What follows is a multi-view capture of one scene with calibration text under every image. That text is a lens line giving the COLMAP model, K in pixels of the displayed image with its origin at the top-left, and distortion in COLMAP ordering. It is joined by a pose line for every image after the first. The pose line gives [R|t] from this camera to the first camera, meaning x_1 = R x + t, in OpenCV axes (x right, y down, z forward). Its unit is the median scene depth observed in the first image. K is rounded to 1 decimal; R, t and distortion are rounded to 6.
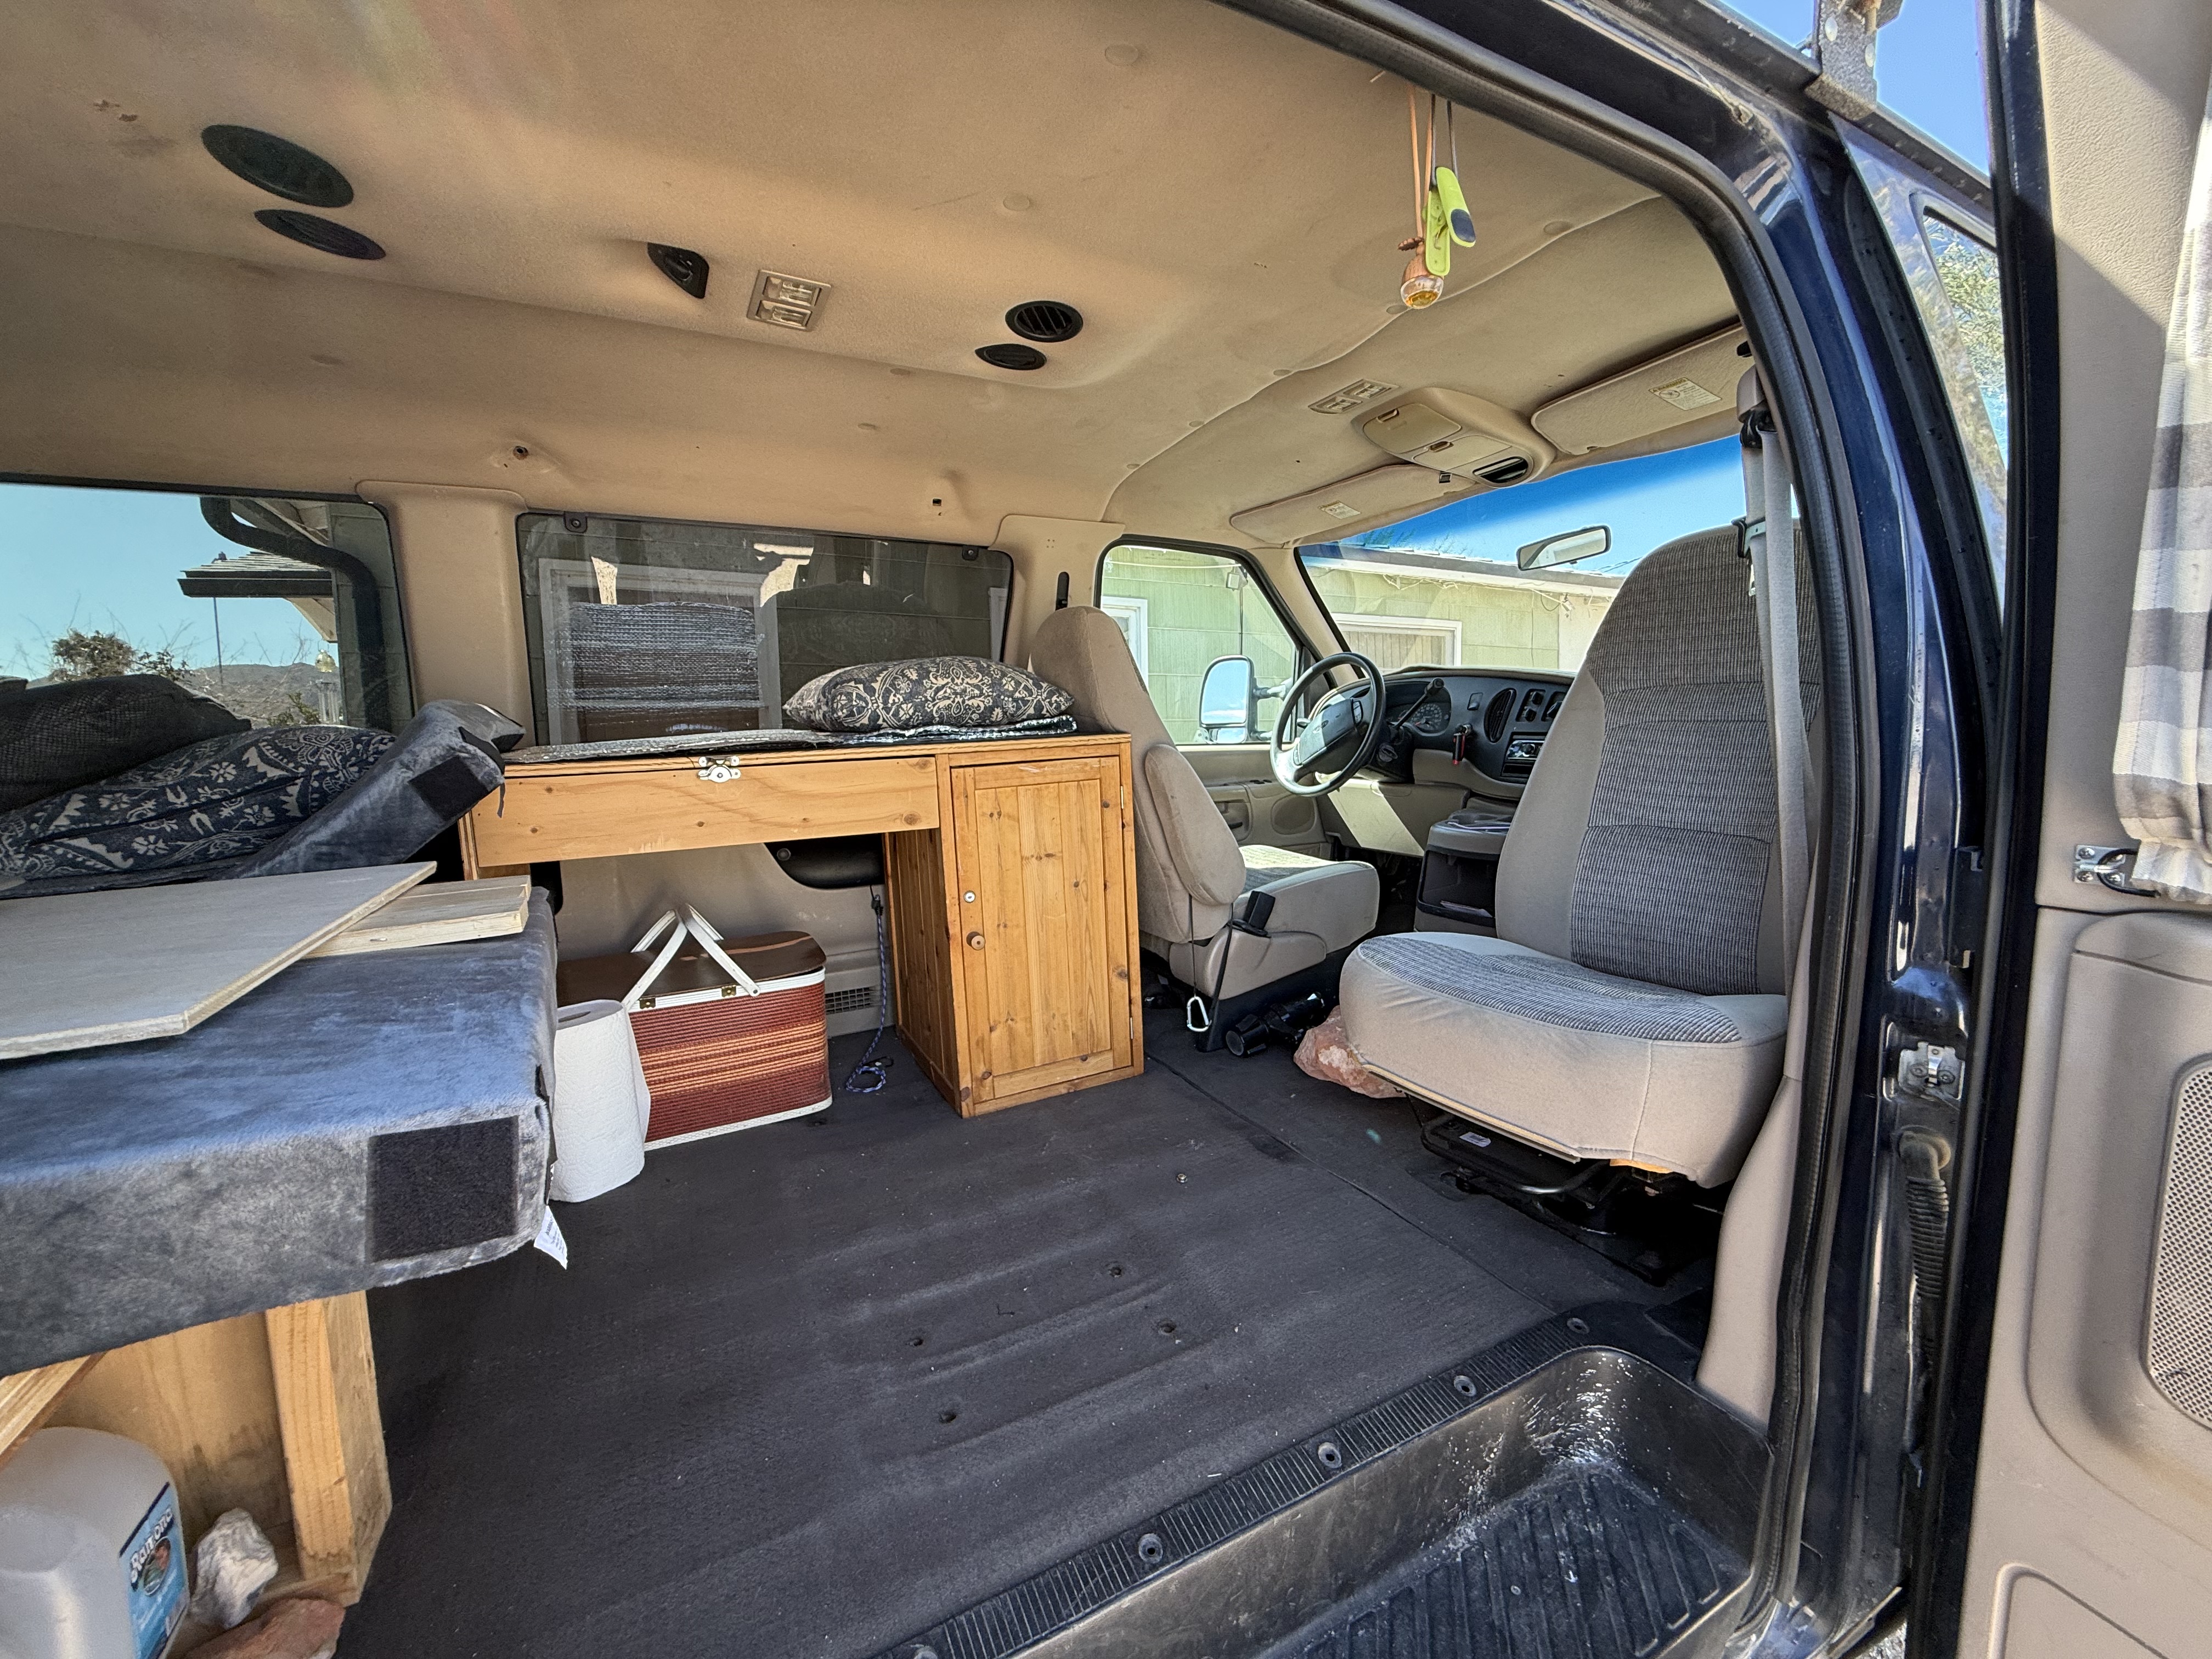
lens RADIAL K [[878.2, 0, 1108.7], [0, 878.2, 831.1], [0, 0, 1]] dist [0.000955, 0.000223]
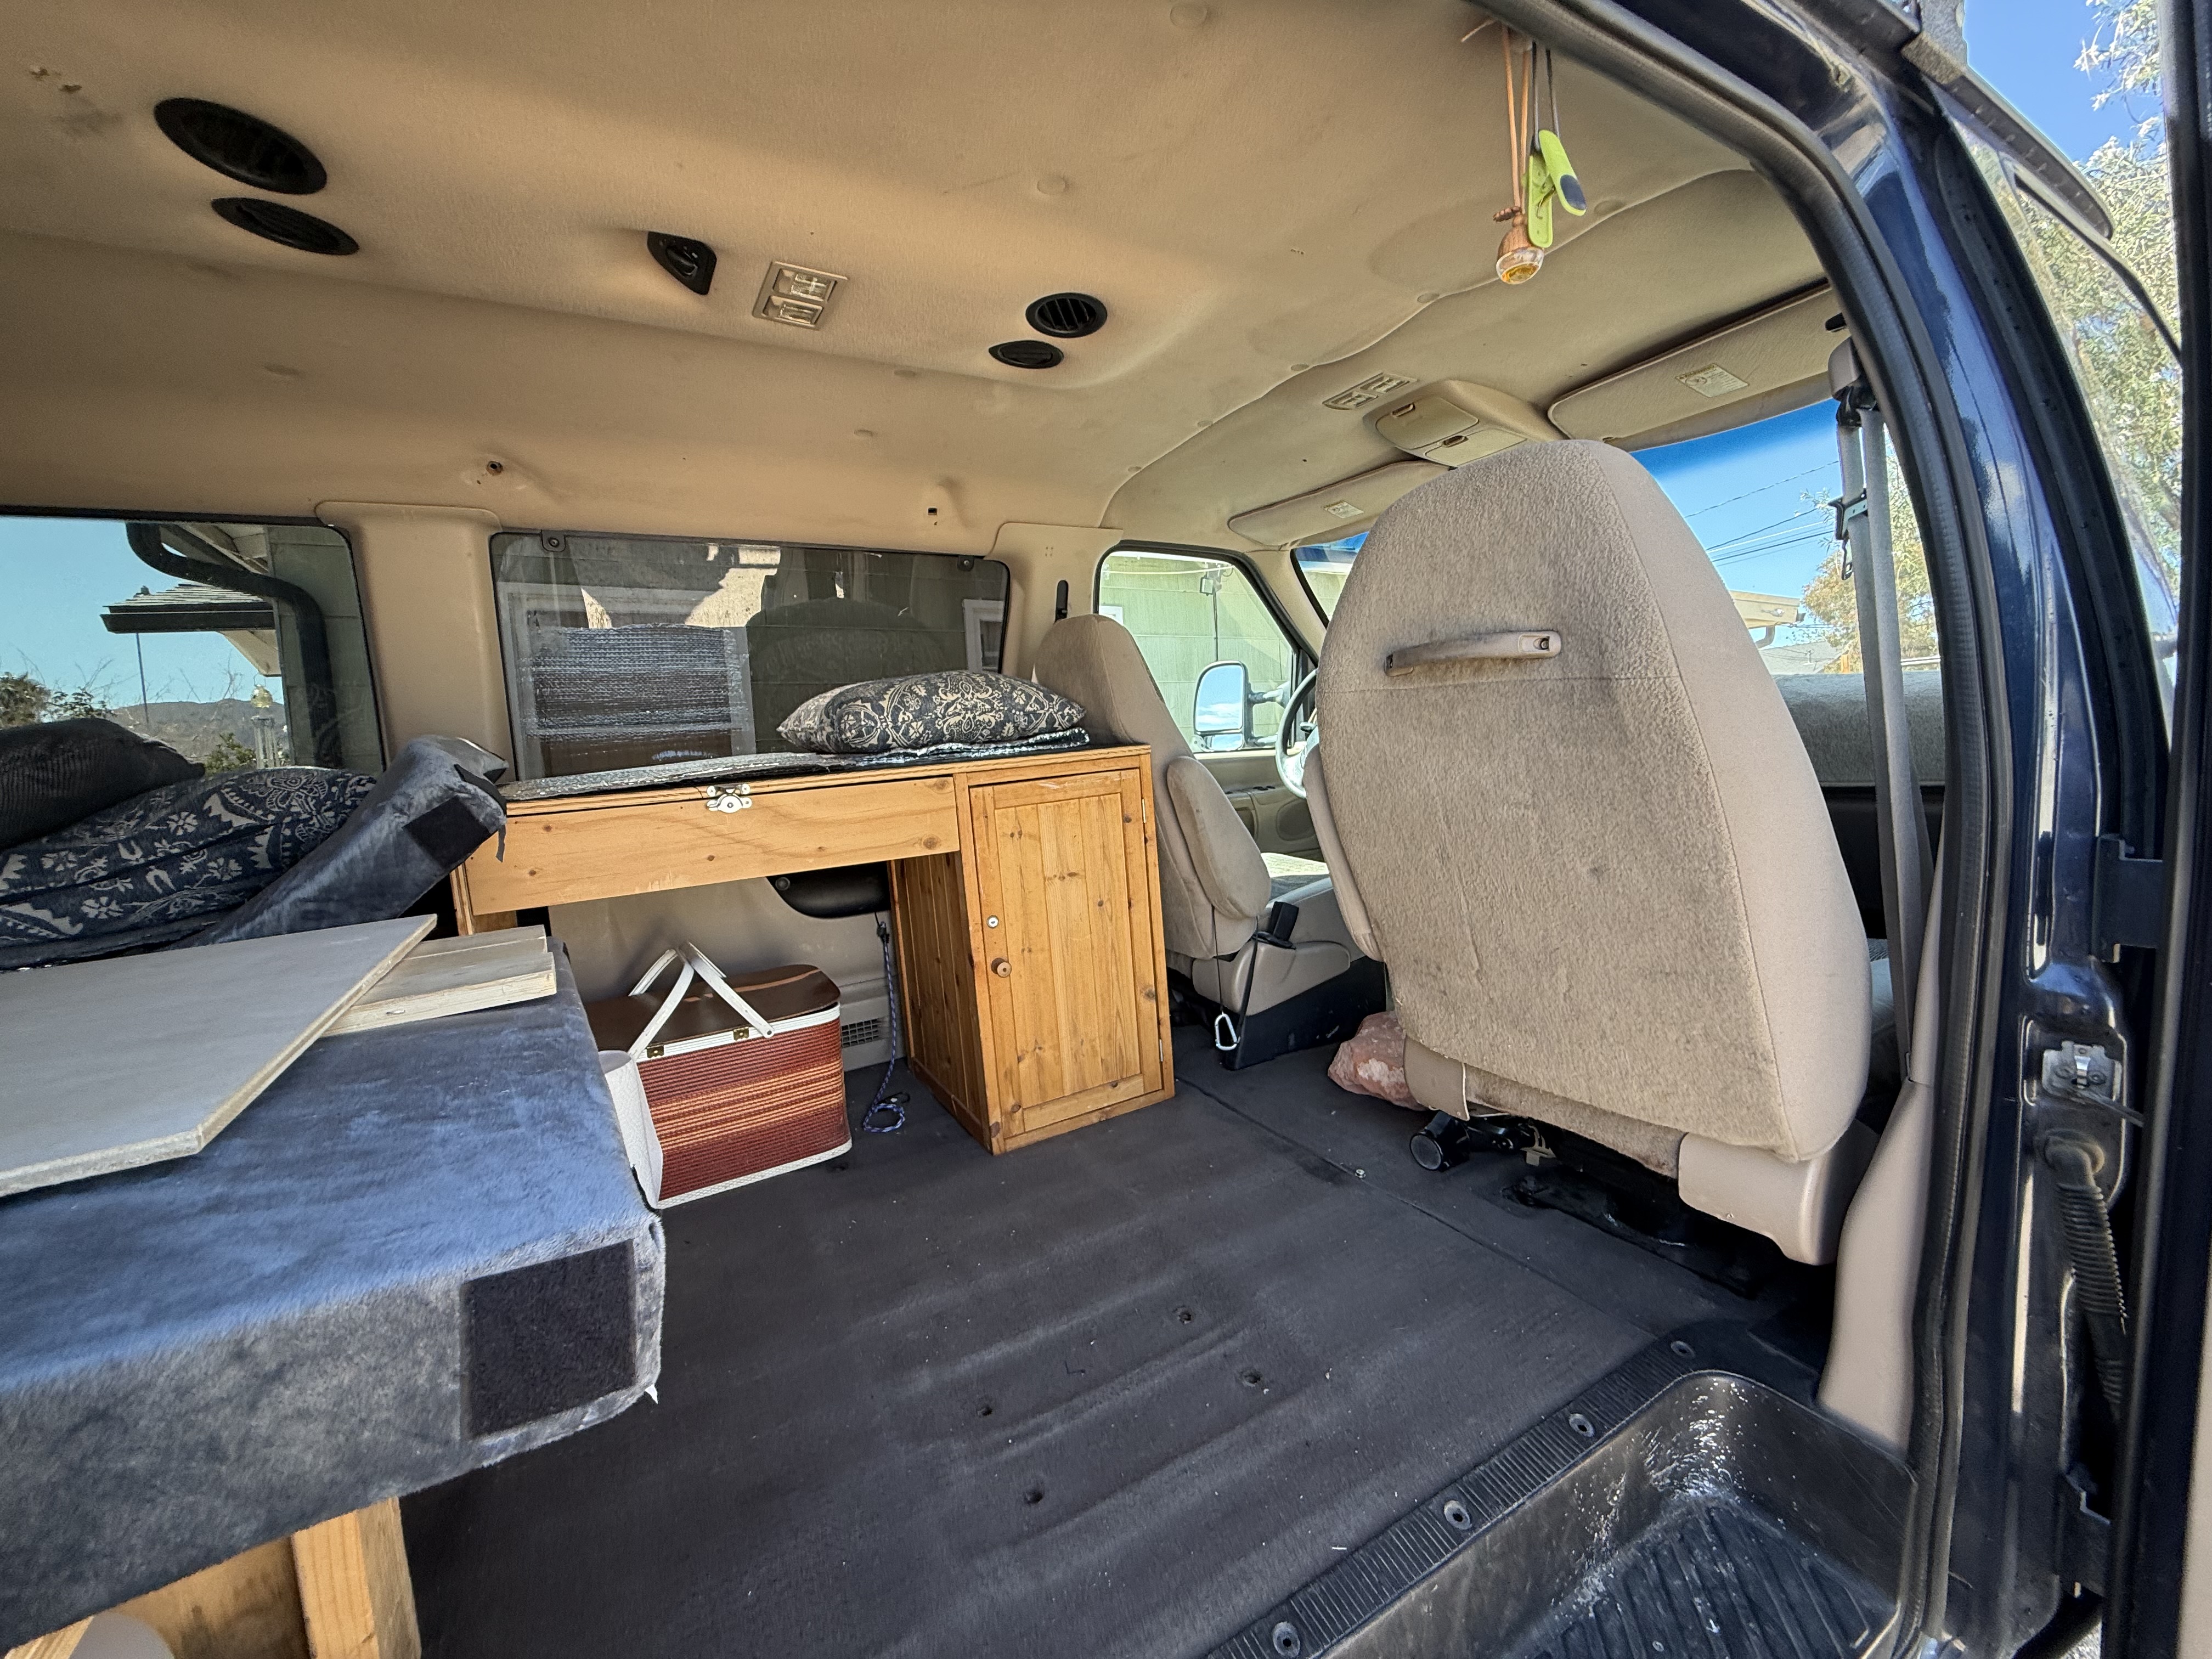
lens RADIAL K [[878.2, 0, 1107.2], [0, 878.2, 830.3], [0, 0, 1]] dist [0.000955, 0.000223]
pose [[0.998440, -0.039081, 0.039882, -0.108966], [0.039518, 0.999167, -0.010218, -0.015150], [-0.039449, 0.011778, 0.999152, 0.067928]]
